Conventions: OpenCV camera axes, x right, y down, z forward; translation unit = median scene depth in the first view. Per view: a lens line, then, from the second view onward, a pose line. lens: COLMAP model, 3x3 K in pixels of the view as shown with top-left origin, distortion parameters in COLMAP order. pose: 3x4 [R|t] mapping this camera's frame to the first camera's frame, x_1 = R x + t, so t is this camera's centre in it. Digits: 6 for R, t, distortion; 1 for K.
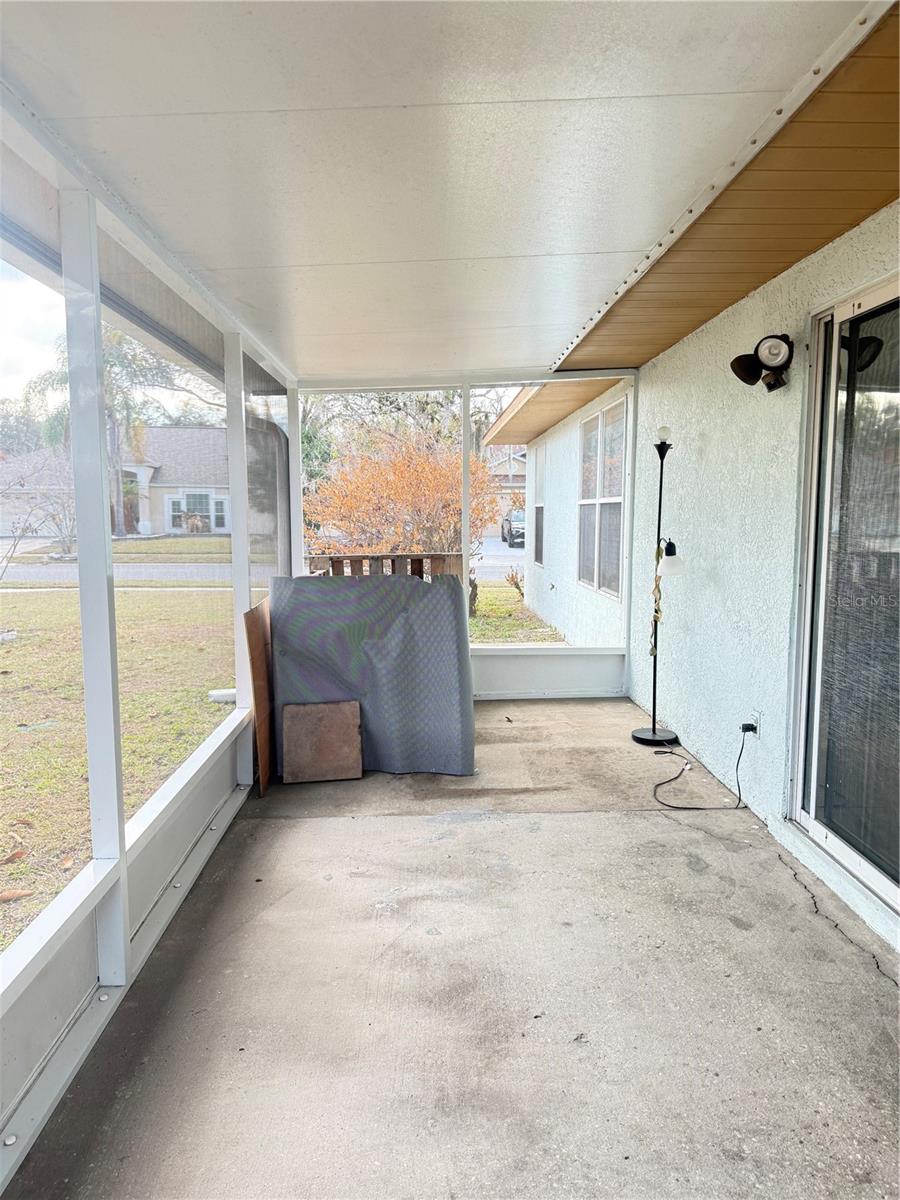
lens RADIAL K [[835.6, 0, 450.0], [0, 835.6, 600.0], [0, 0, 1]] dist [0.039274, -0.035099]
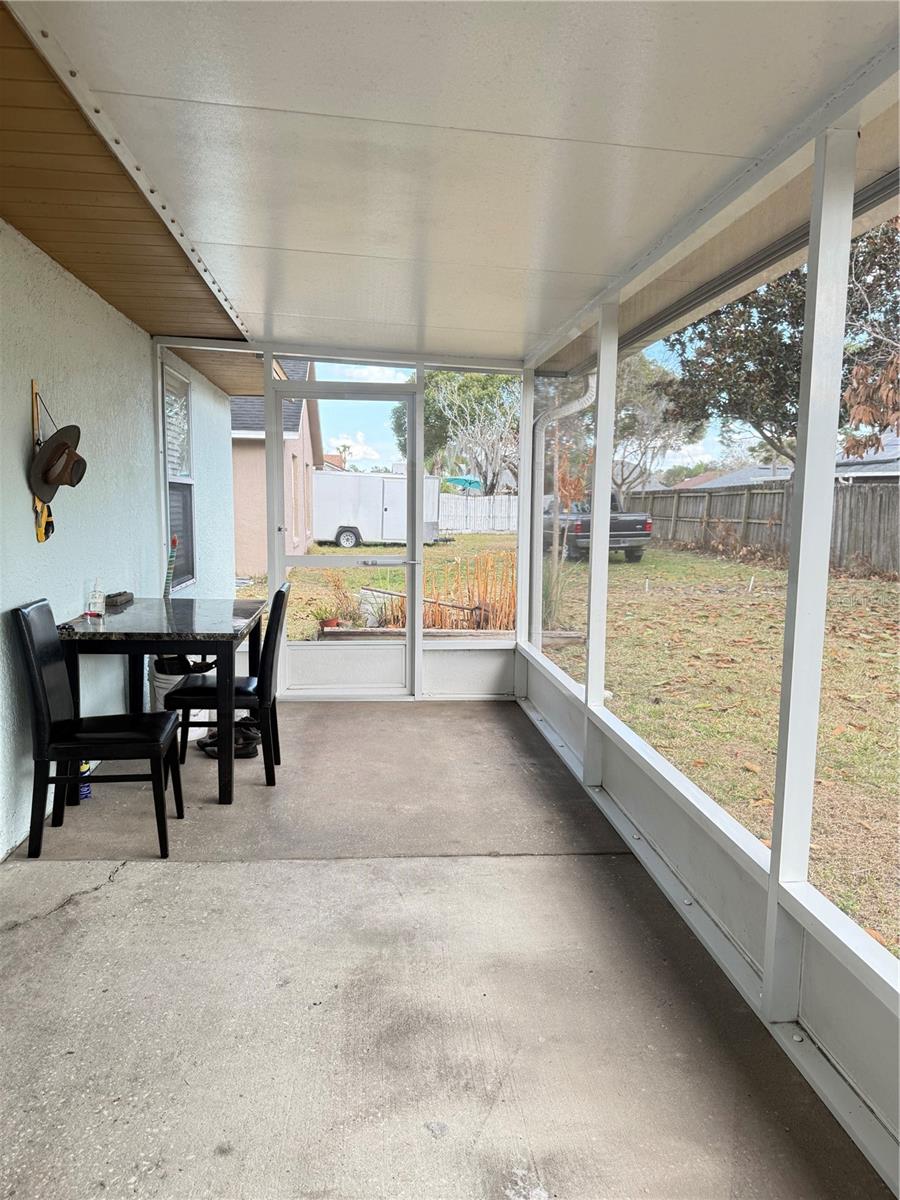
lens RADIAL K [[835.6, 0, 450.0], [0, 835.6, 600.0], [0, 0, 1]] dist [0.039274, -0.035099]
pose [[-0.996947, -0.003484, -0.078009, 0.027974], [-0.020976, 0.974233, 0.224564, -0.193285], [0.075216, 0.225515, -0.971332, 1.895532]]
